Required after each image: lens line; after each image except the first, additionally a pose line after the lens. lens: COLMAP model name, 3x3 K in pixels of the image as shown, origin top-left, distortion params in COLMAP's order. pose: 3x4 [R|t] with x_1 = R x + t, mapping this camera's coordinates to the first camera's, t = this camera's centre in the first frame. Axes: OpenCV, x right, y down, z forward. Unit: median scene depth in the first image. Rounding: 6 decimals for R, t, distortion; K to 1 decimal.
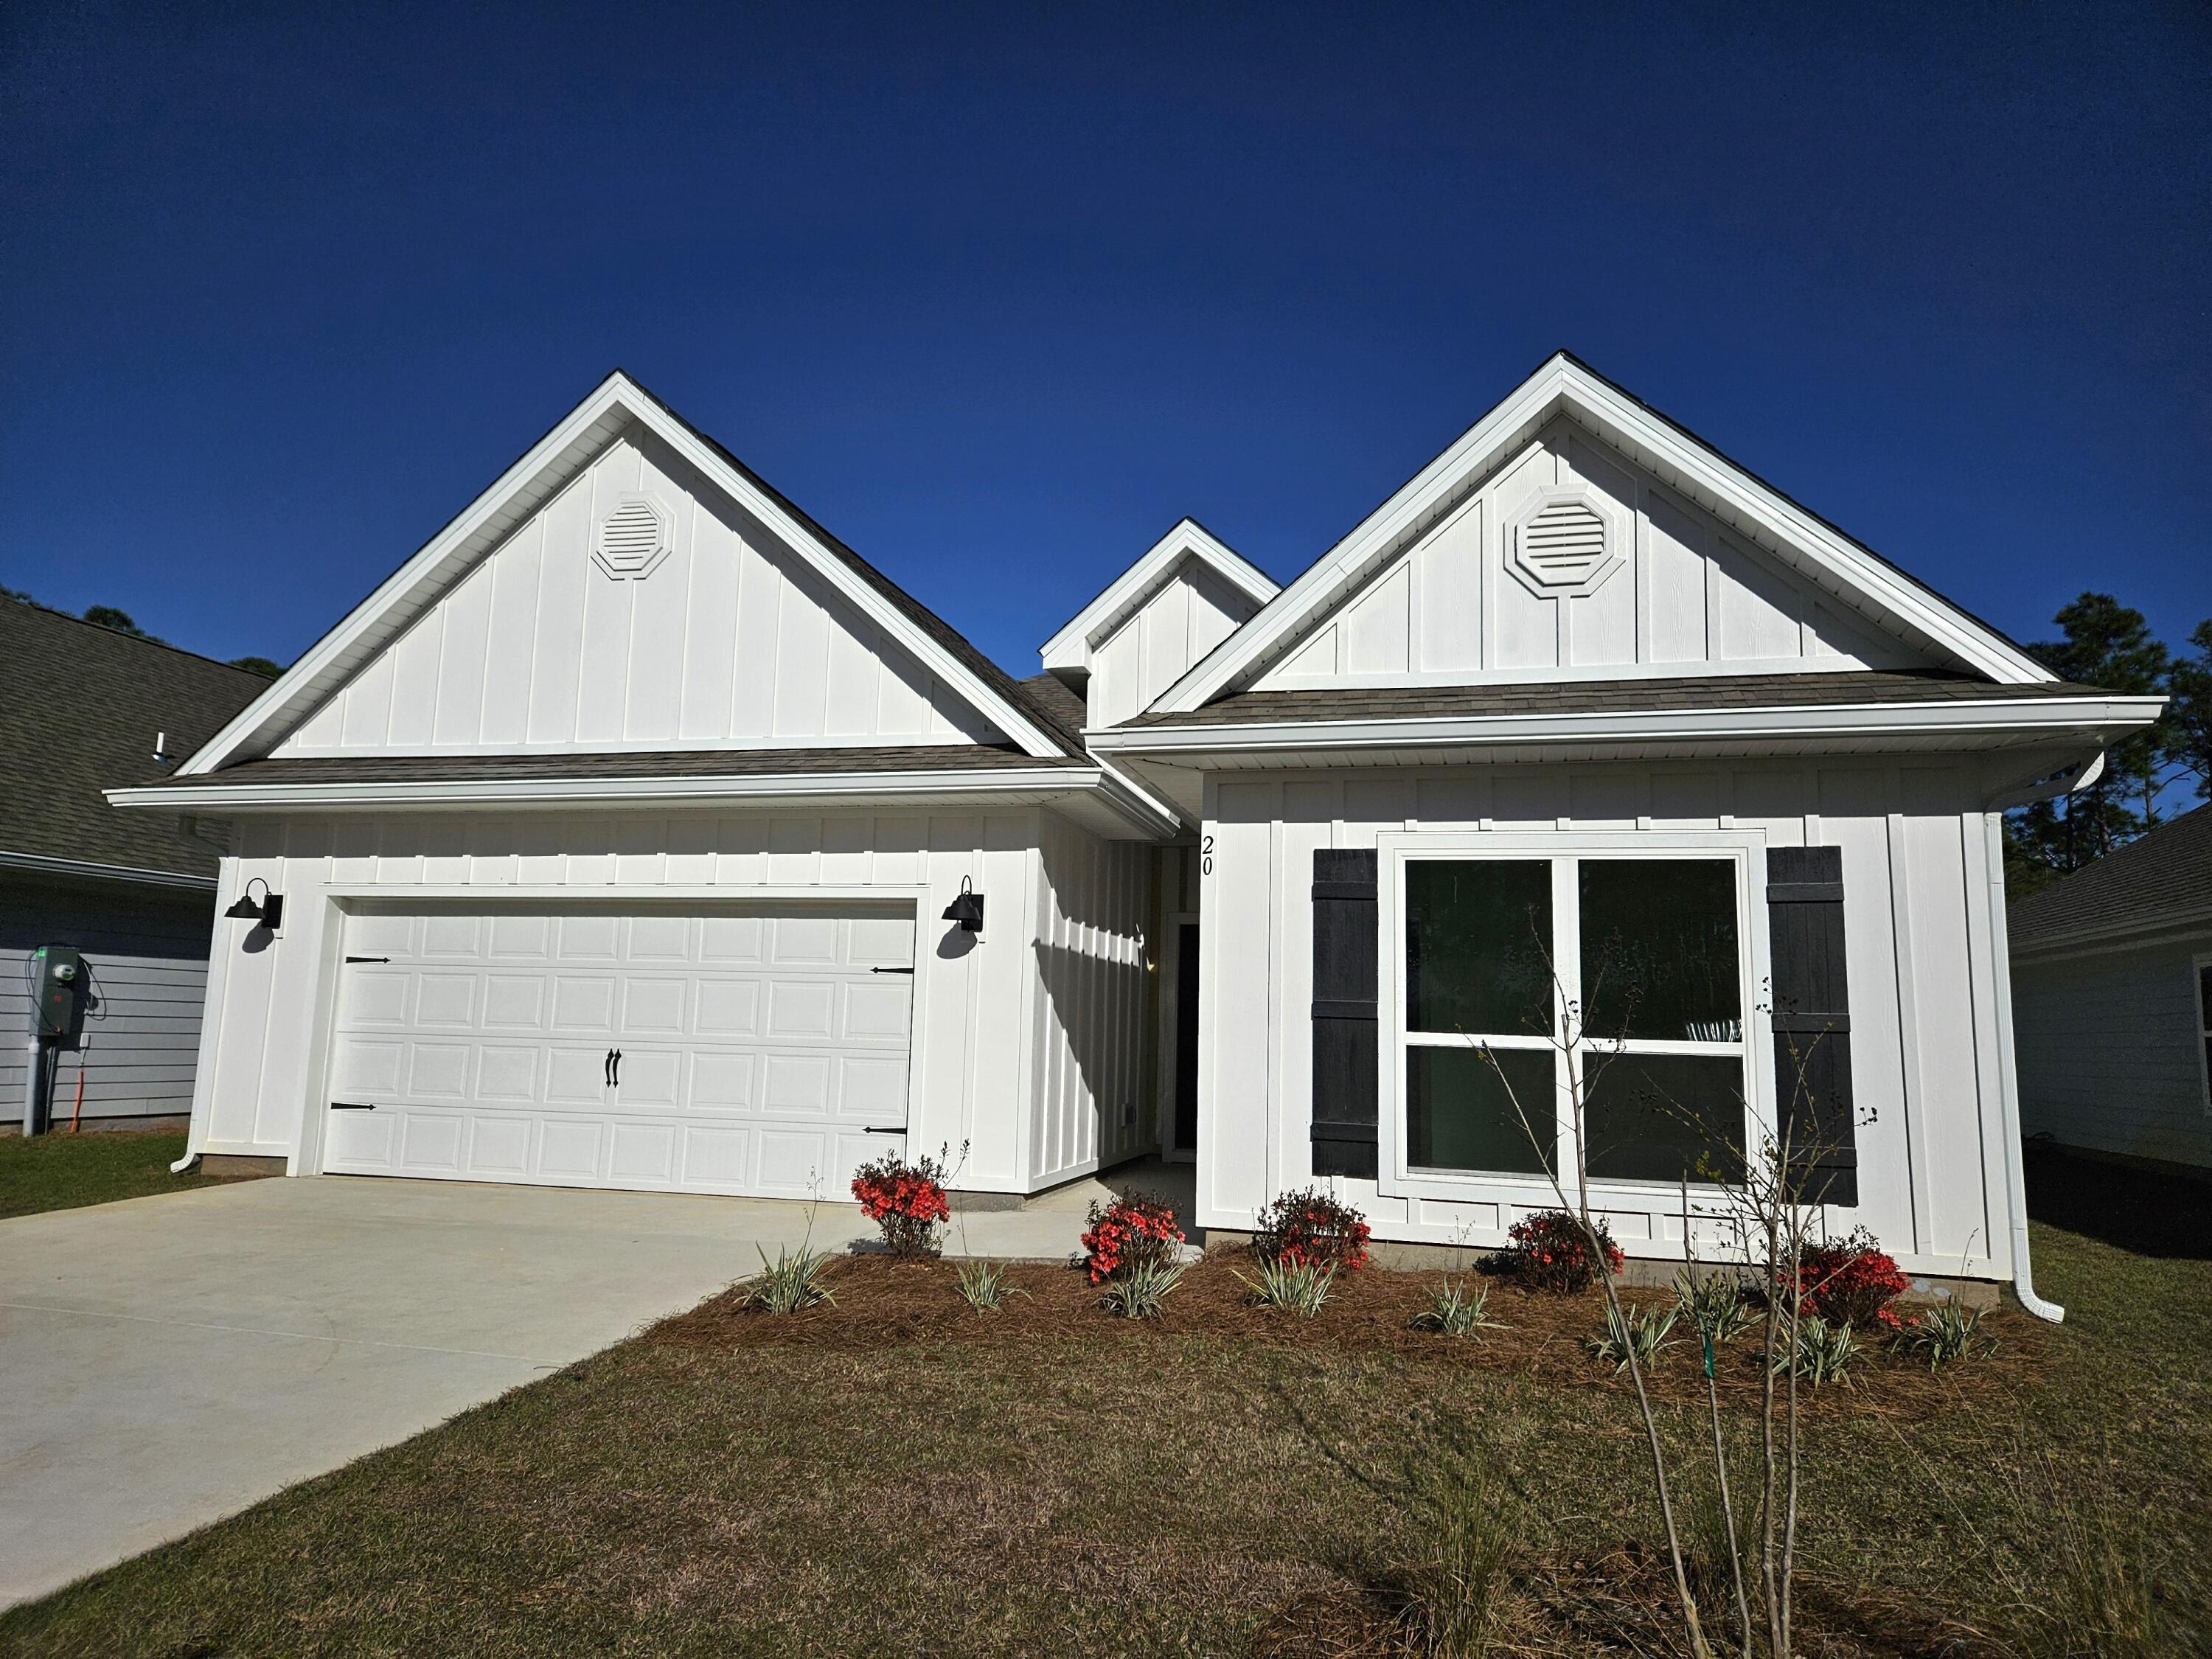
lens RADIAL K [[1464.9, 0, 1073.4], [0, 1464.9, 813.5], [0, 0, 1]] dist [0.090627, -0.075746]
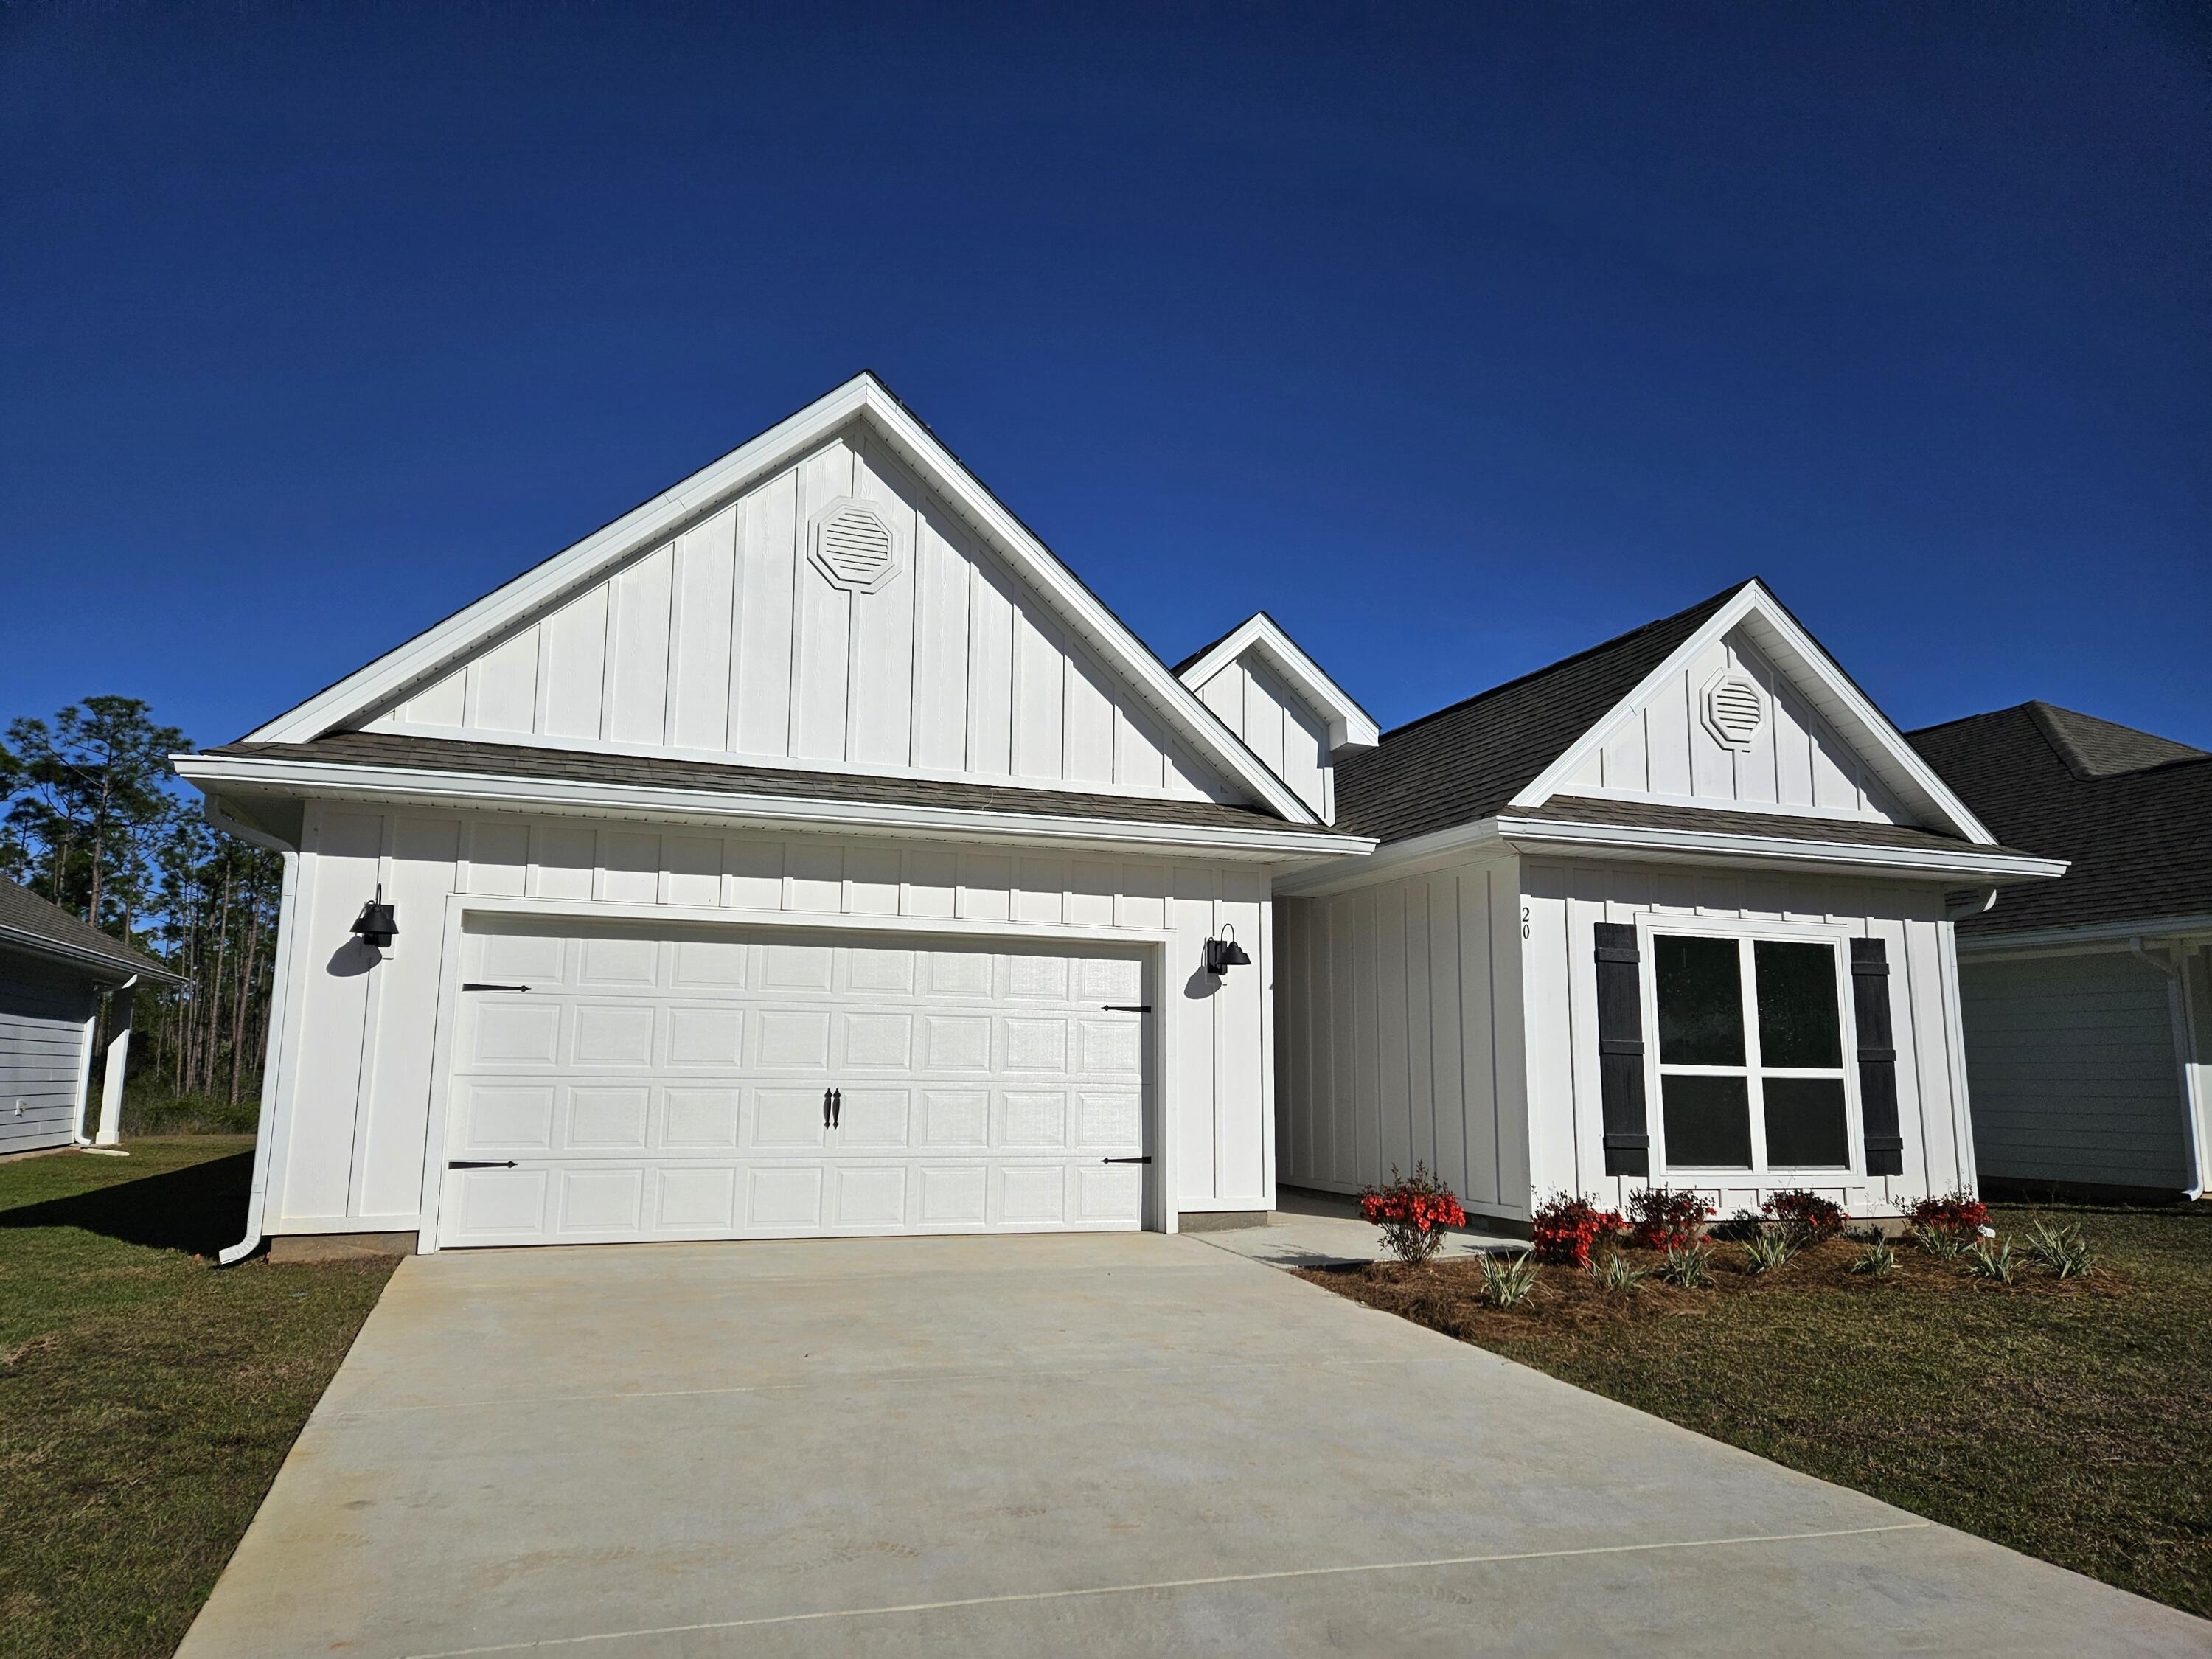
lens RADIAL K [[1438.7, 0, 1106.0], [0, 1438.7, 829.5], [0, 0, 1]] dist [0.083649, -0.073599]
pose [[0.827078, 0.076393, 0.556871, -0.909361], [-0.074417, 0.996882, -0.026229, 0.008460], [-0.557139, -0.019747, 0.830184, 0.187716]]
